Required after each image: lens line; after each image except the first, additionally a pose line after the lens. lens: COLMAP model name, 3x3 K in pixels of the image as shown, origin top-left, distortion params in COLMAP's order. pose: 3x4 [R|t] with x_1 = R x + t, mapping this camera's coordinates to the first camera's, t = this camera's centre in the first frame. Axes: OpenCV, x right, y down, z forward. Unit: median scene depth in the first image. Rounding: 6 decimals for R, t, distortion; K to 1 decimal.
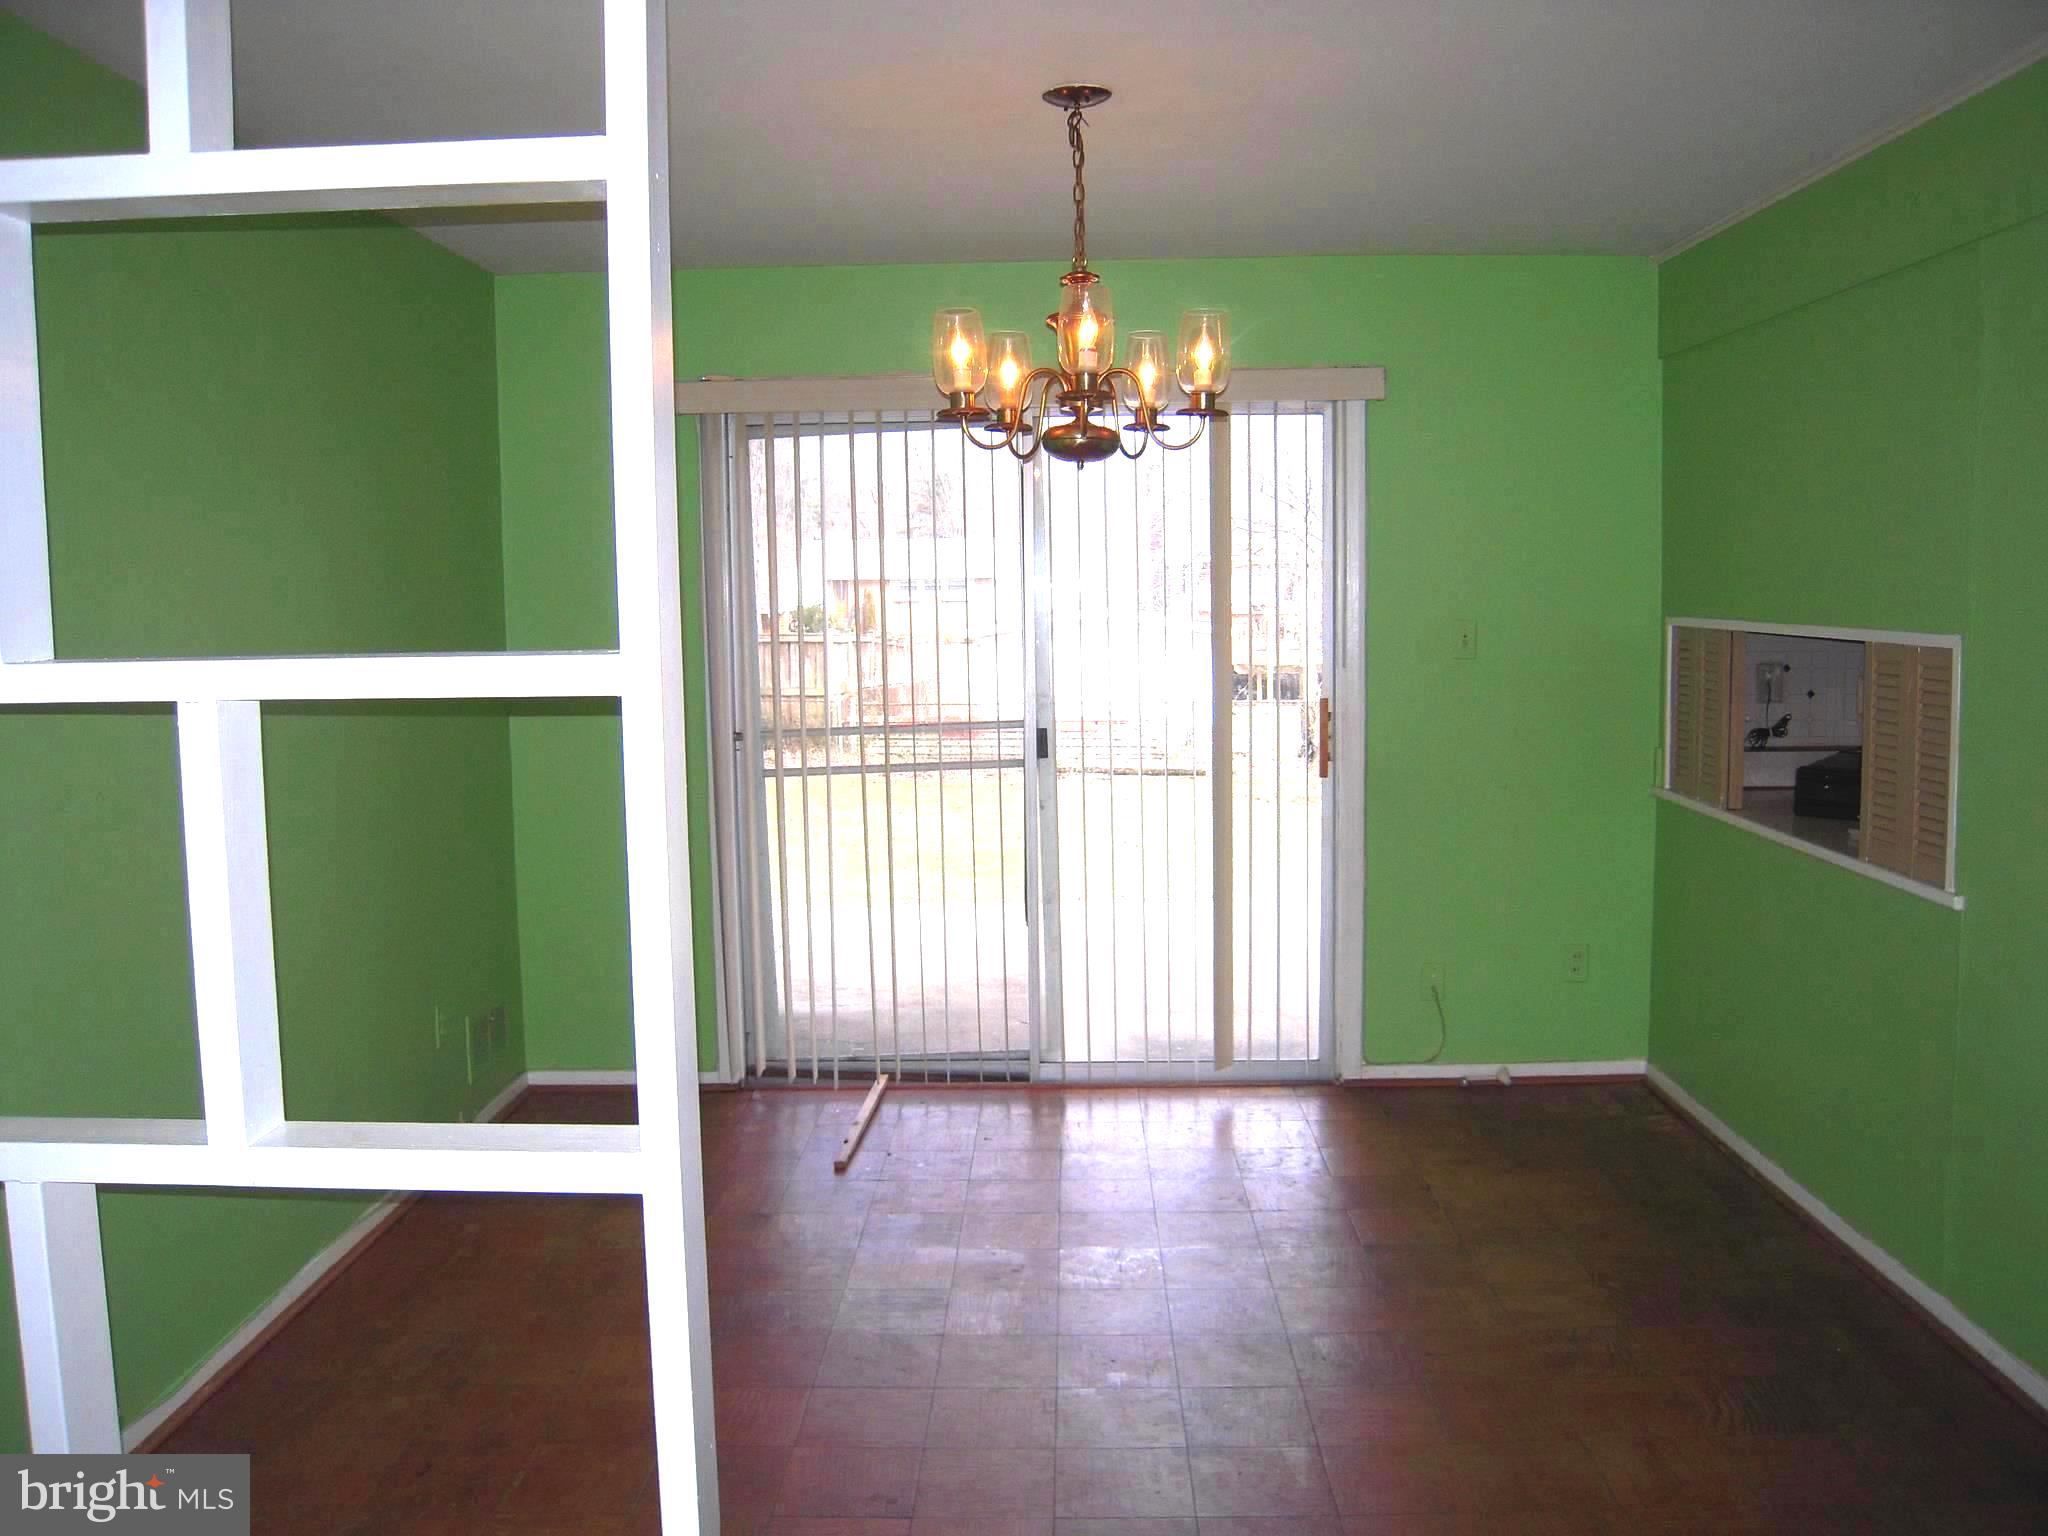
lens RADIAL K [[1713.5, 0, 1026.5], [0, 1713.5, 760.7], [0, 0, 1]] dist [-0.118998, 0.062537]
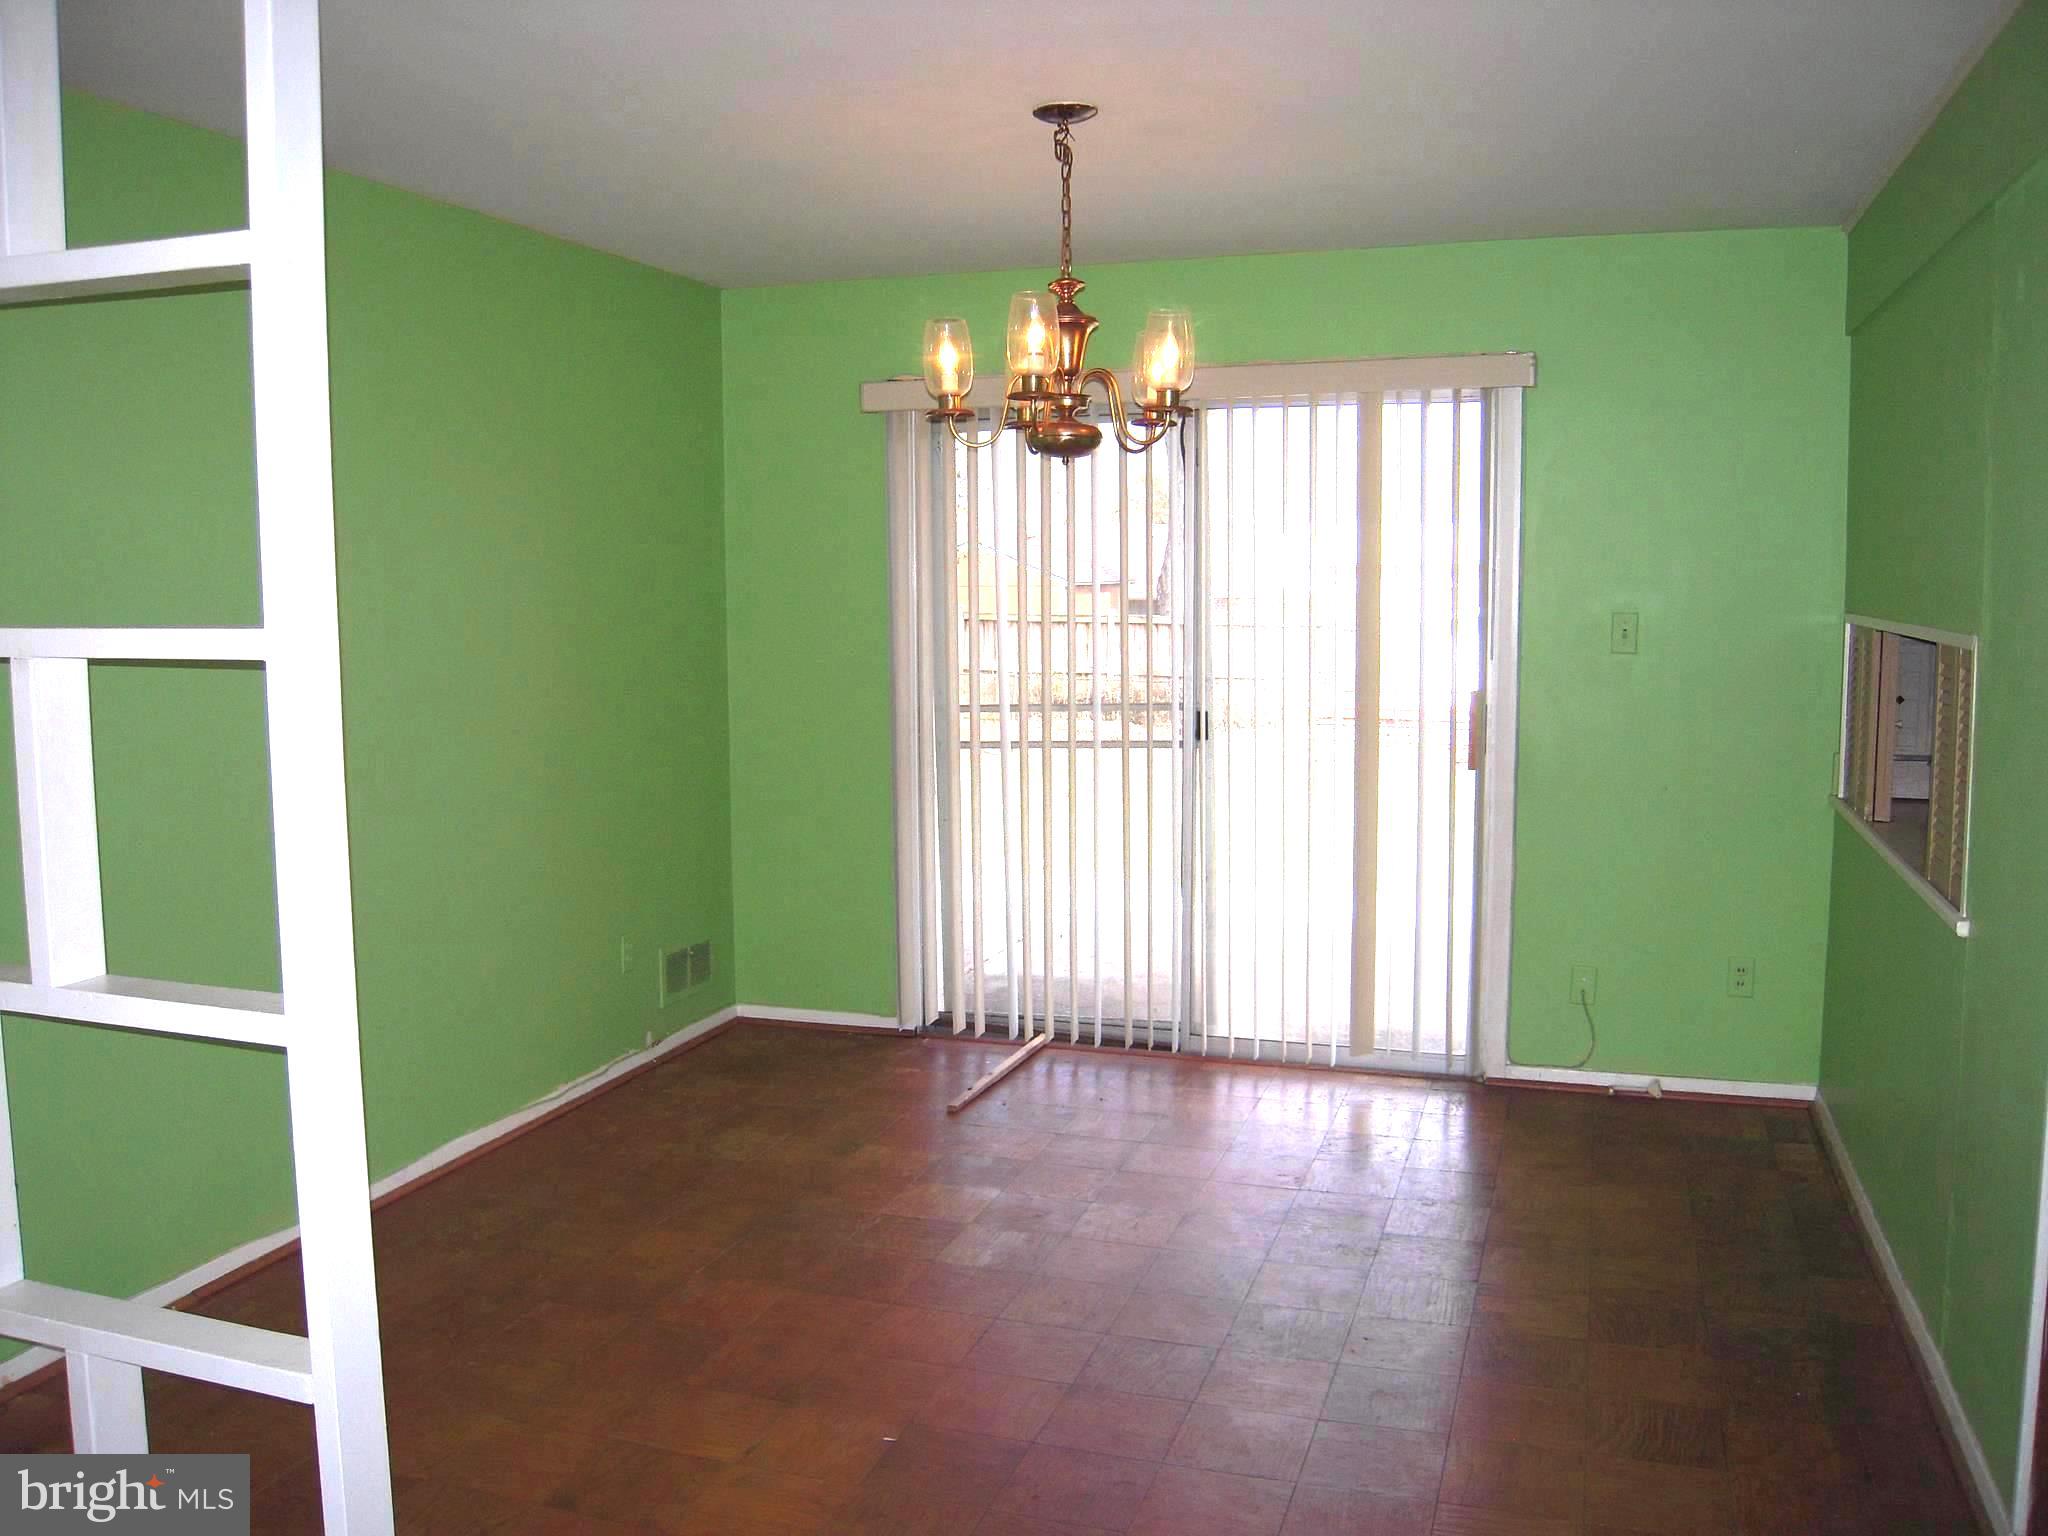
lens RADIAL K [[1713.5, 0, 1026.5], [0, 1713.5, 760.7], [0, 0, 1]] dist [-0.118998, 0.062537]
pose [[0.956392, 0.041556, -0.289115, 0.211628], [-0.038595, 0.999128, 0.015937, -0.001451], [0.289525, -0.004084, 0.957162, -0.017232]]
